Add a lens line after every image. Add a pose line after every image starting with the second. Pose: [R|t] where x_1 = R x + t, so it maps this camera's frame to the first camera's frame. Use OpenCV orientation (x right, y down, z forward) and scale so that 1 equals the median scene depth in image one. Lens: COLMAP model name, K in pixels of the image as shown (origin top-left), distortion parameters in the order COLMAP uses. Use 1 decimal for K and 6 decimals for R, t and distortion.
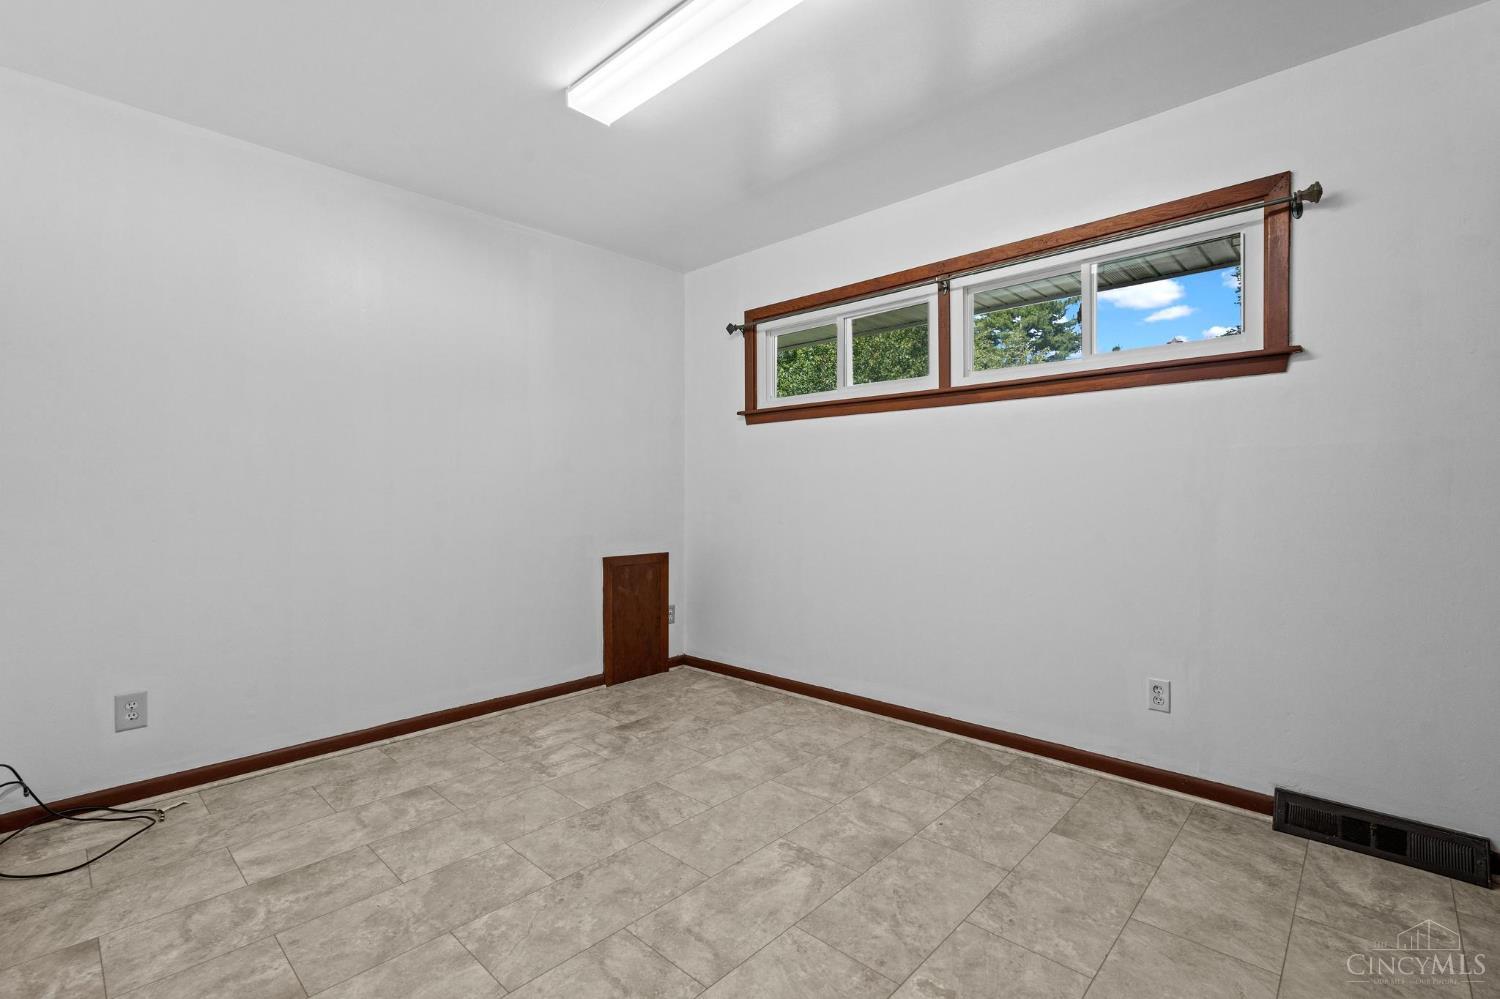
lens RADIAL K [[682.0, 0, 746.9], [0, 682.0, 495.2], [0, 0, 1]] dist [-0.001747, 0.000944]
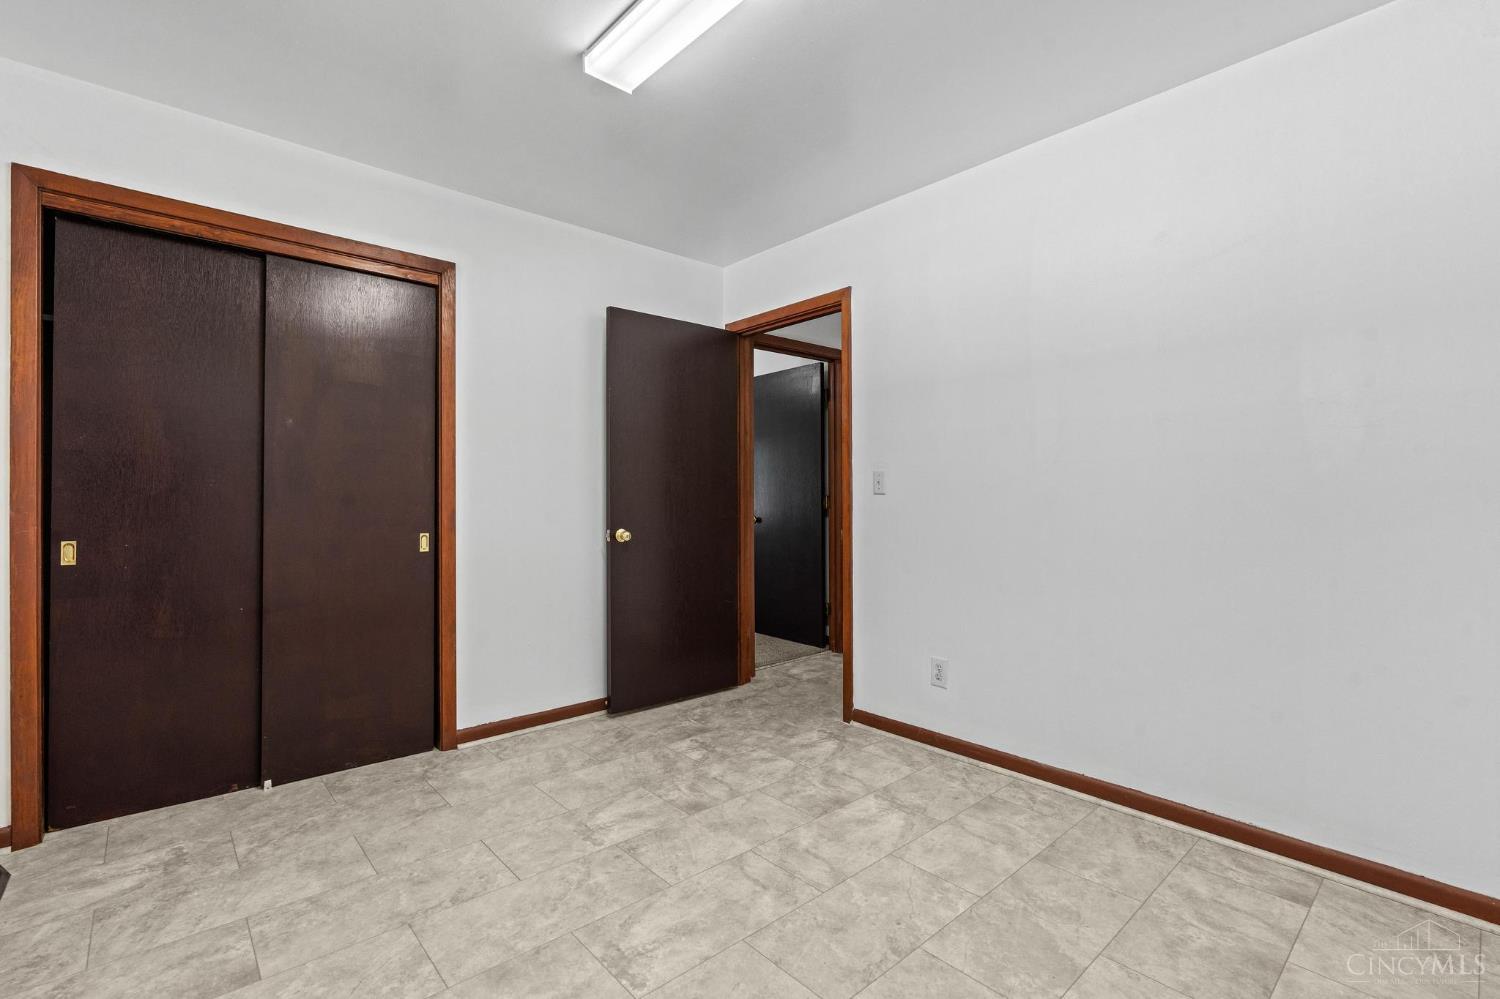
lens RADIAL K [[682.0, 0, 748.3], [0, 682.0, 497.9], [0, 0, 1]] dist [-0.001747, 0.000944]
pose [[-0.996498, 0.004186, 0.083511, -0.141784], [0.004295, 0.999990, 0.001124, -0.006909], [-0.083505, 0.001479, -0.996506, 1.941252]]
